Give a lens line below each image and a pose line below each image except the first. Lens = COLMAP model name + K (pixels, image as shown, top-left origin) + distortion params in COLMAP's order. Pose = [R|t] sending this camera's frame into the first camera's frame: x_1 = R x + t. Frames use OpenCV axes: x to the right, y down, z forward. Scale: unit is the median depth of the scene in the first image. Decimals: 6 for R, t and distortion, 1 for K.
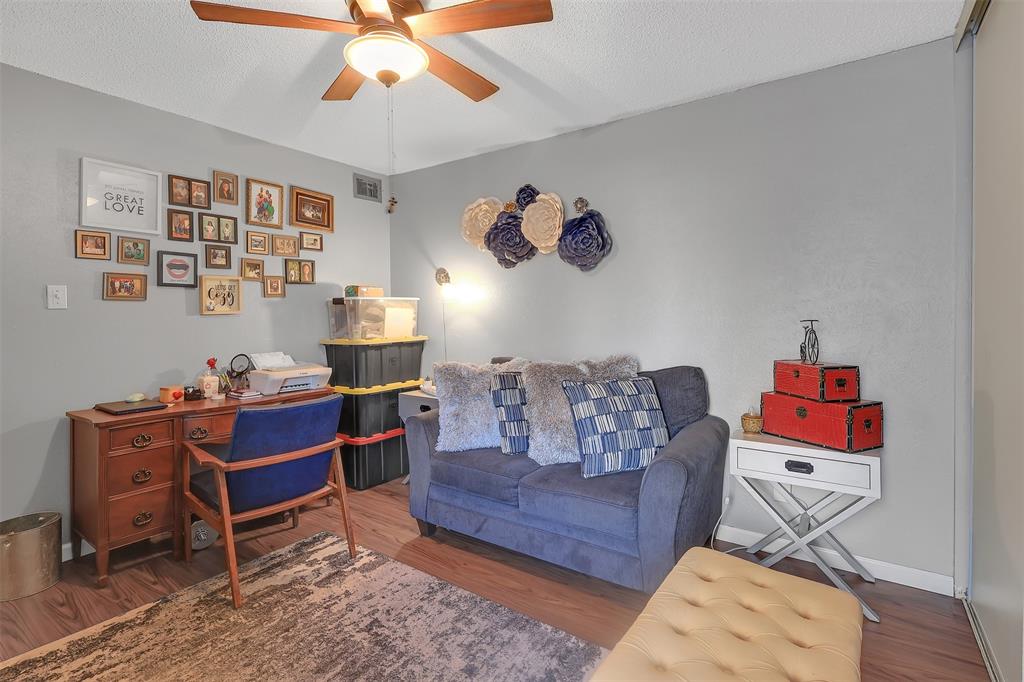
lens RADIAL K [[495.6, 0, 512.2], [0, 495.6, 319.7], [0, 0, 1]] dist [-0.000329, -0.000073]
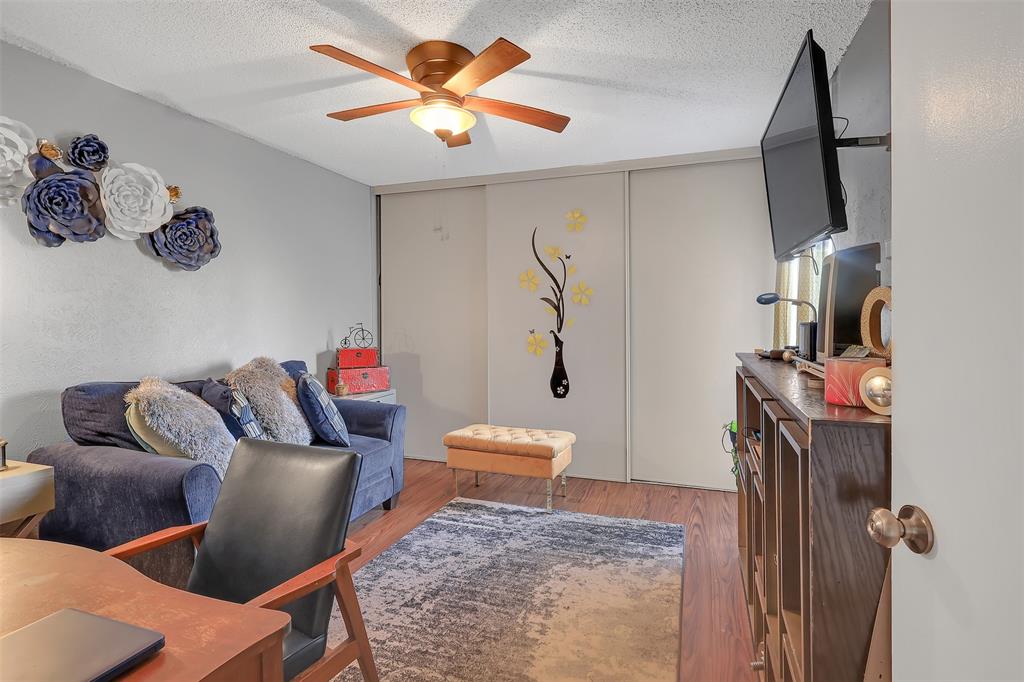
lens RADIAL K [[495.6, 0, 512.2], [0, 495.6, 319.7], [0, 0, 1]] dist [-0.000329, -0.000073]
pose [[-0.260529, 0.005465, 0.965451, -1.385925], [0.011428, 0.999931, -0.002577, -0.003055], [-0.965398, 0.010362, -0.260574, 1.058100]]
